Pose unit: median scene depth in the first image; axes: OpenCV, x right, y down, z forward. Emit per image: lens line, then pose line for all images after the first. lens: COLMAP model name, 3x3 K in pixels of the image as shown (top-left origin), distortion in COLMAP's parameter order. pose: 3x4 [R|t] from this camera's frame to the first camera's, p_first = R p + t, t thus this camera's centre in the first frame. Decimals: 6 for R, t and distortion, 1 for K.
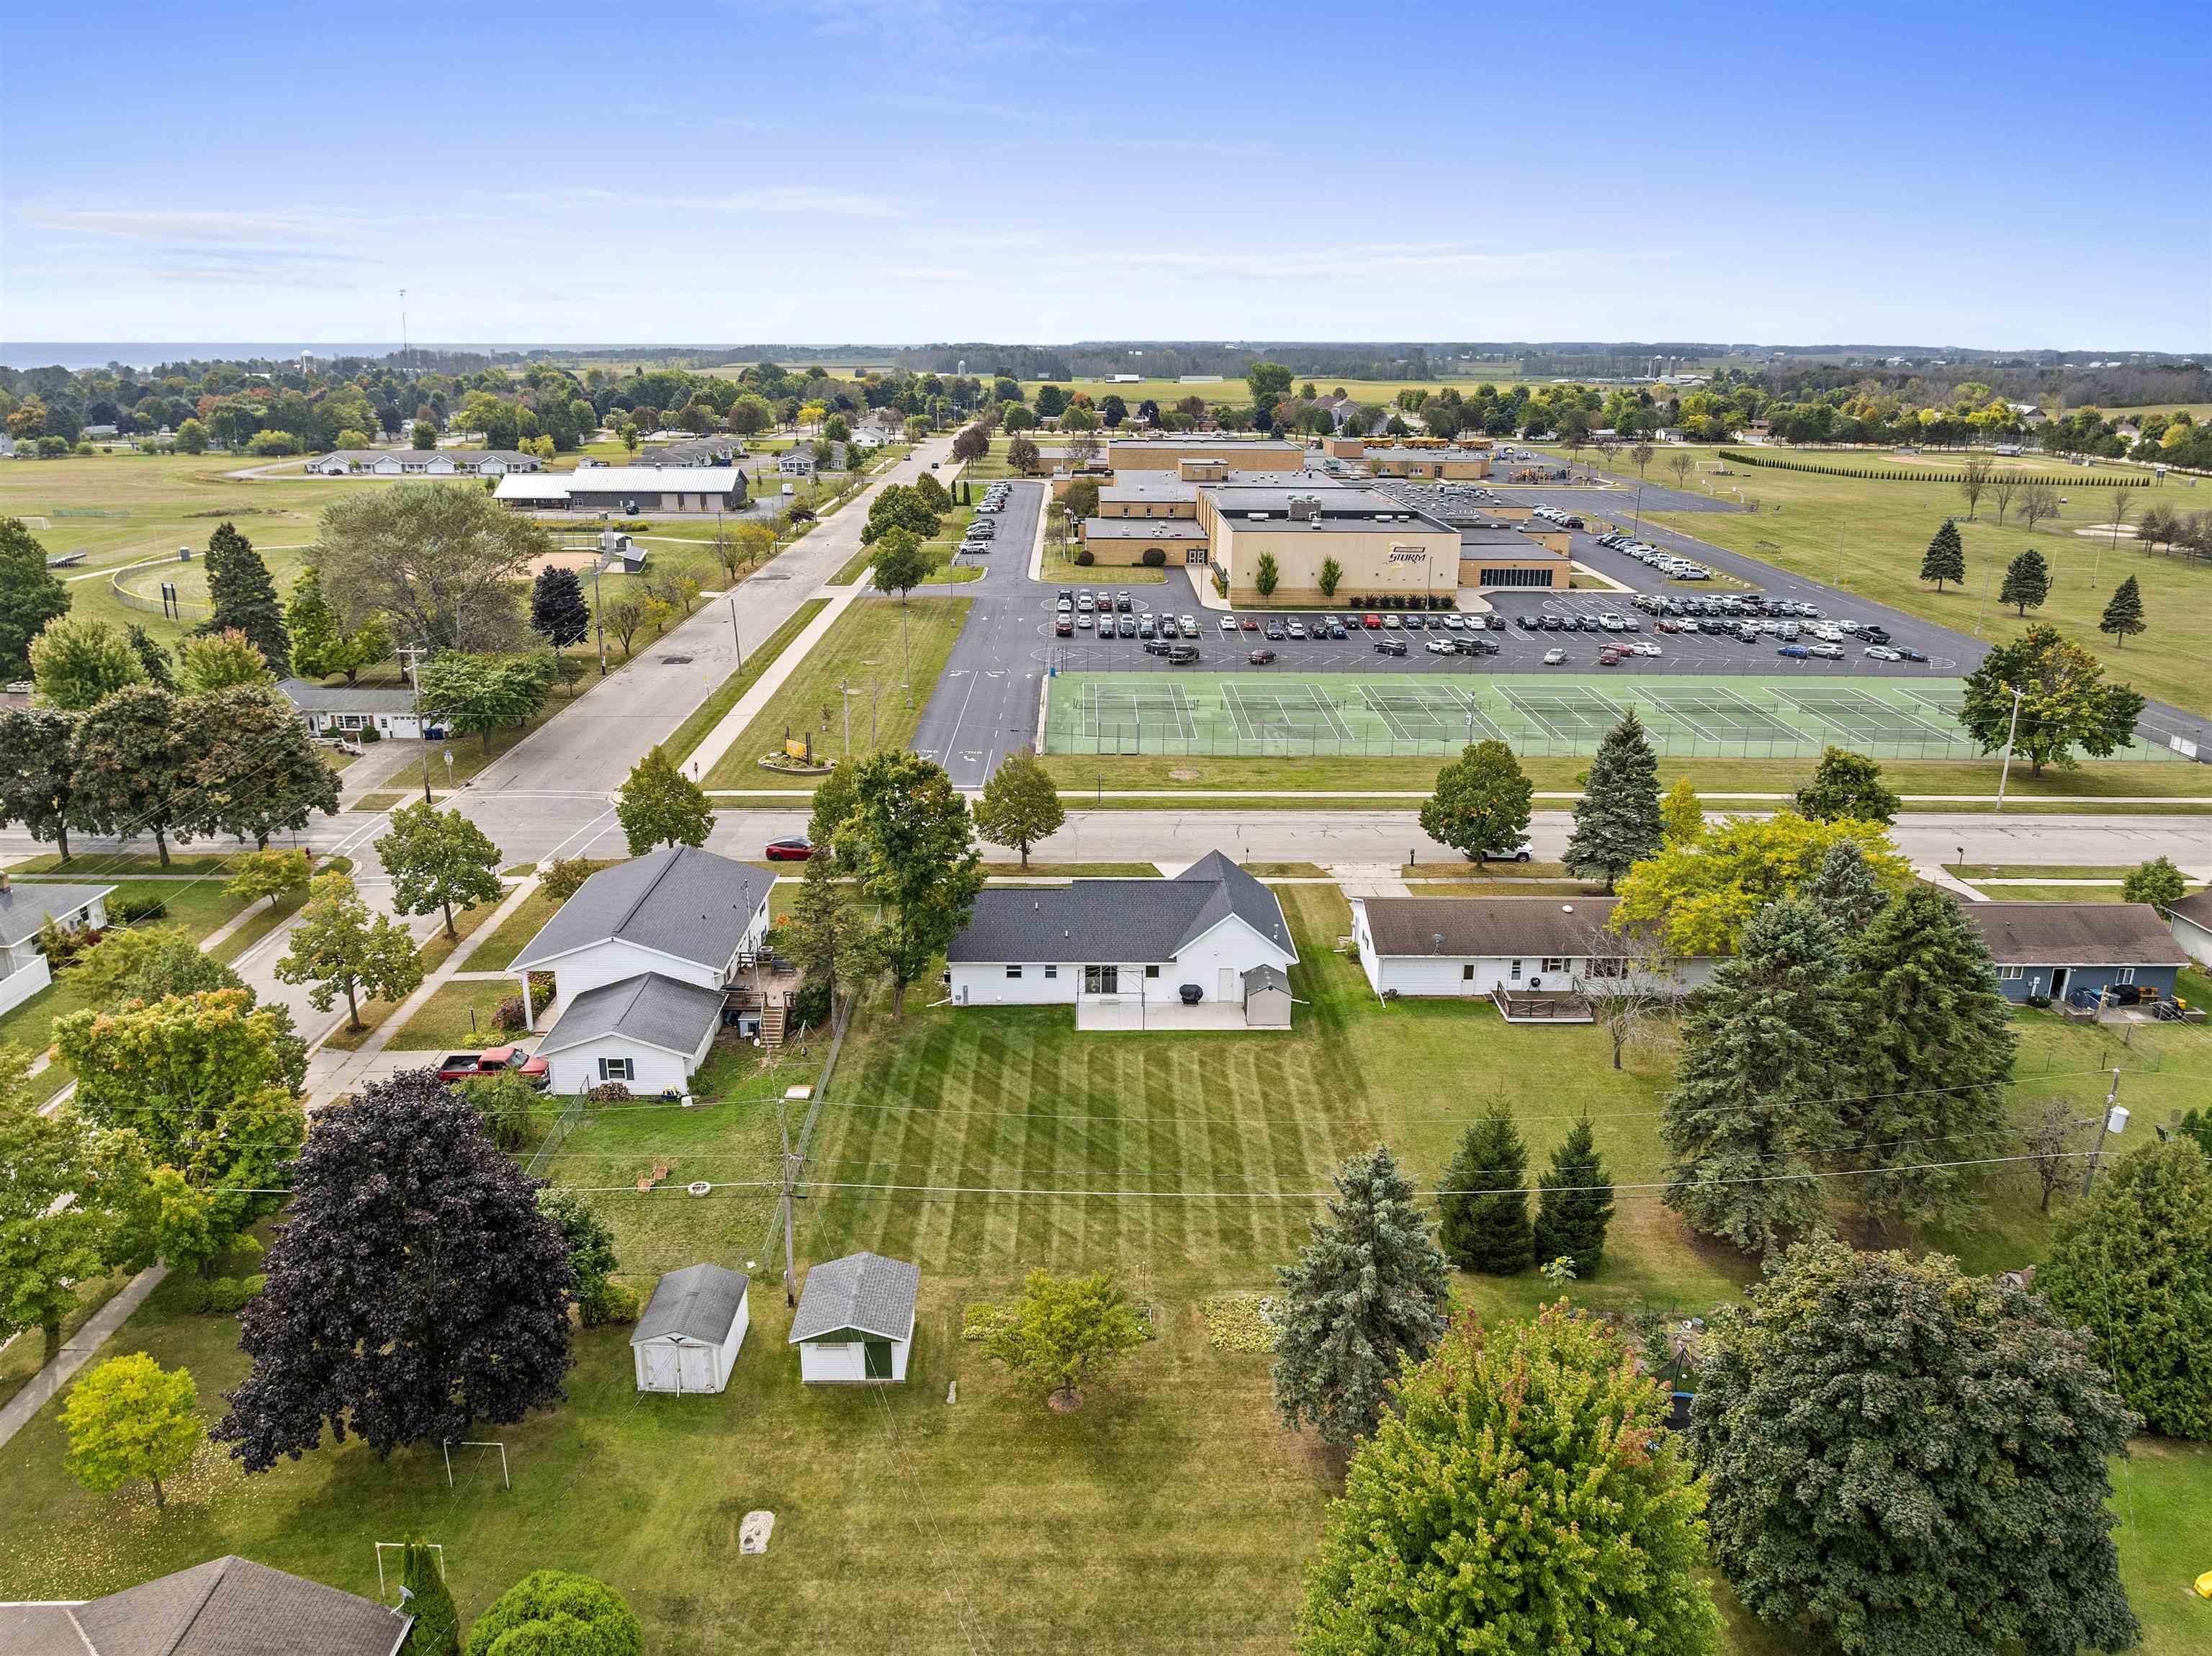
lens RADIAL K [[1563.1, 0, 1102.6], [0, 1563.1, 821.0], [0, 0, 1]] dist [-0.037327, 0.001973]
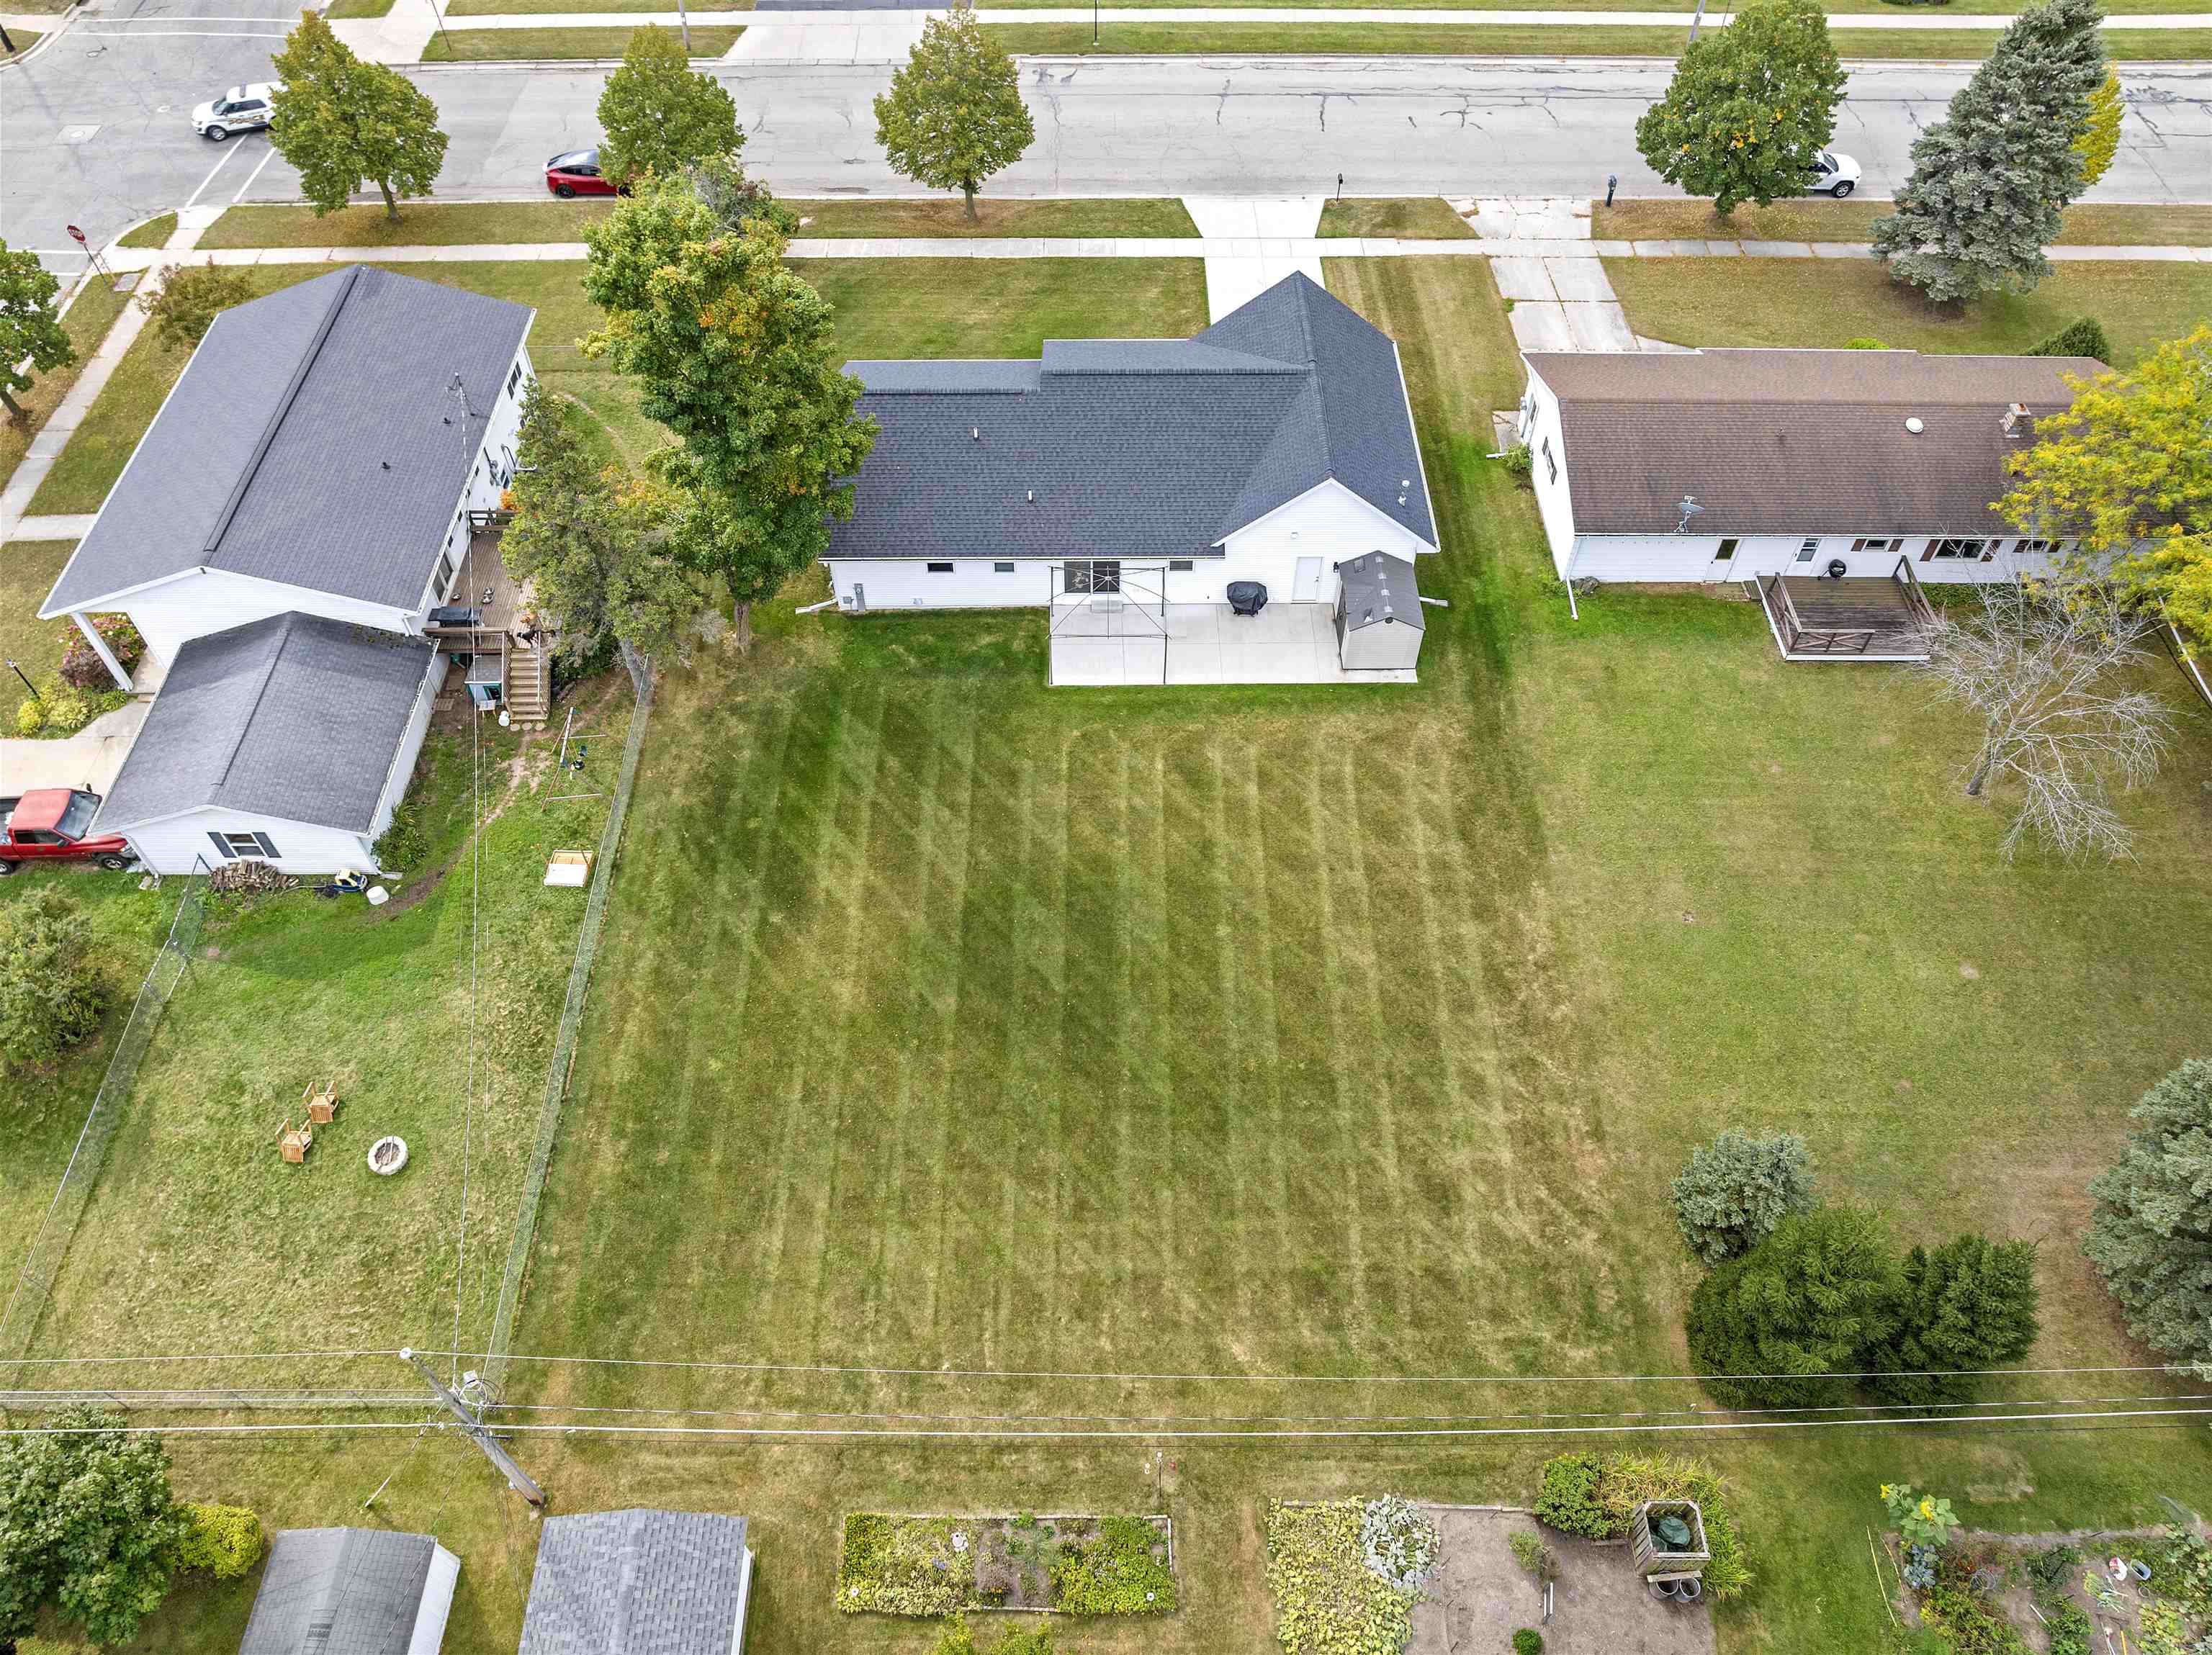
lens RADIAL K [[1562.9, 0, 1102.6], [0, 1562.9, 820.5], [0, 0, 1]] dist [-0.037327, 0.001973]
pose [[0.999978, 0.001229, -0.006510, 0.006951], [0.002659, 0.825498, 0.564399, -0.151218], [0.006068, -0.564403, 0.825477, 0.481586]]
